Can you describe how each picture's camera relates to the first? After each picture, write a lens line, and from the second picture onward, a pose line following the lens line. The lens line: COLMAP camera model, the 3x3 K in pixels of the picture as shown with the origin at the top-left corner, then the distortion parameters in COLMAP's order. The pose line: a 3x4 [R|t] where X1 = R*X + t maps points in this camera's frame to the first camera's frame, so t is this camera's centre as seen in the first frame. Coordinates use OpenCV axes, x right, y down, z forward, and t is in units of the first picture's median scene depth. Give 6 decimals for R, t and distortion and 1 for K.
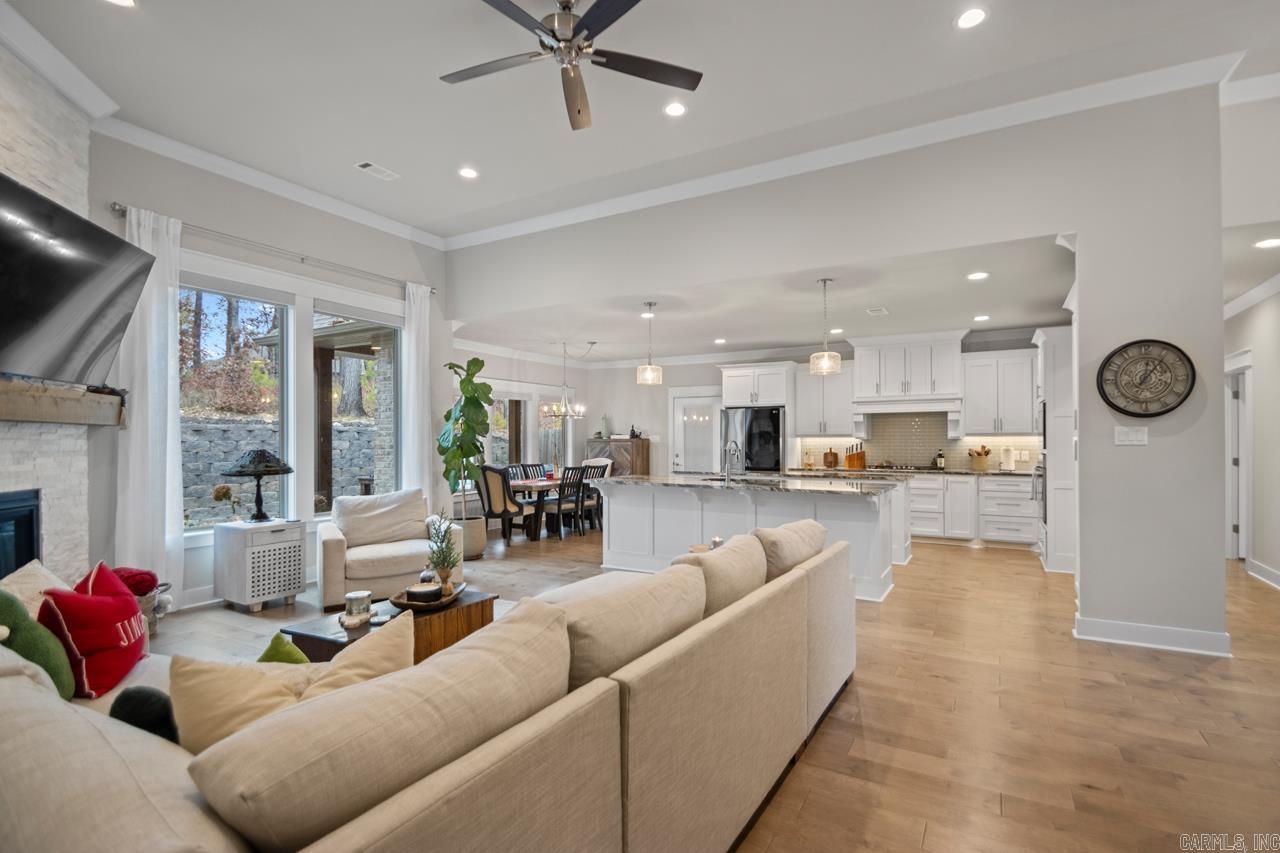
lens RADIAL K [[606.9, 0, 640.0], [0, 606.9, 426.5], [0, 0, 1]] dist [-0.000402, -0.000289]
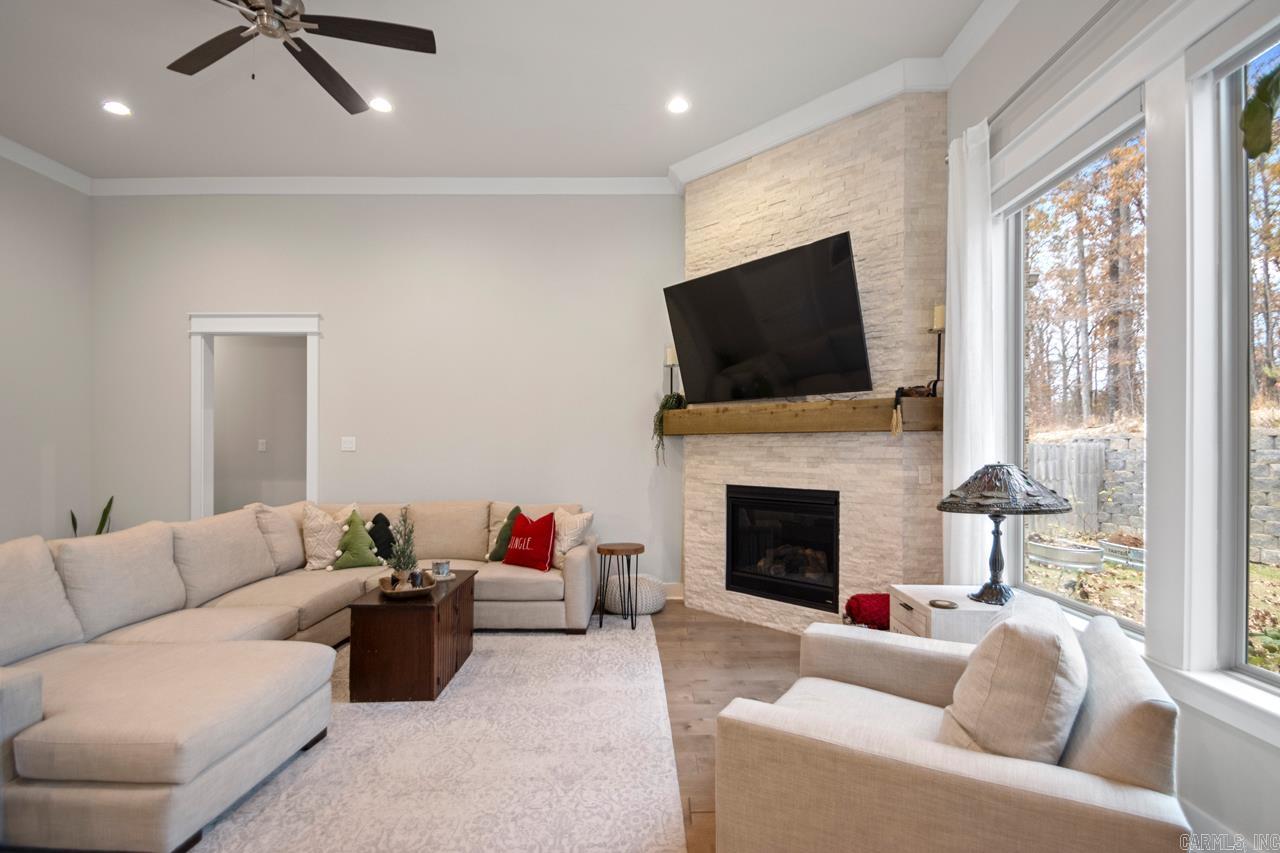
lens RADIAL K [[606.9, 0, 640.0], [0, 606.9, 426.5], [0, 0, 1]] dist [-0.000402, -0.000289]
pose [[-0.868517, -0.016915, -0.495371, -0.117183], [0.009446, 0.998671, -0.050663, 0.037127], [0.495570, -0.048681, -0.867203, 1.794103]]
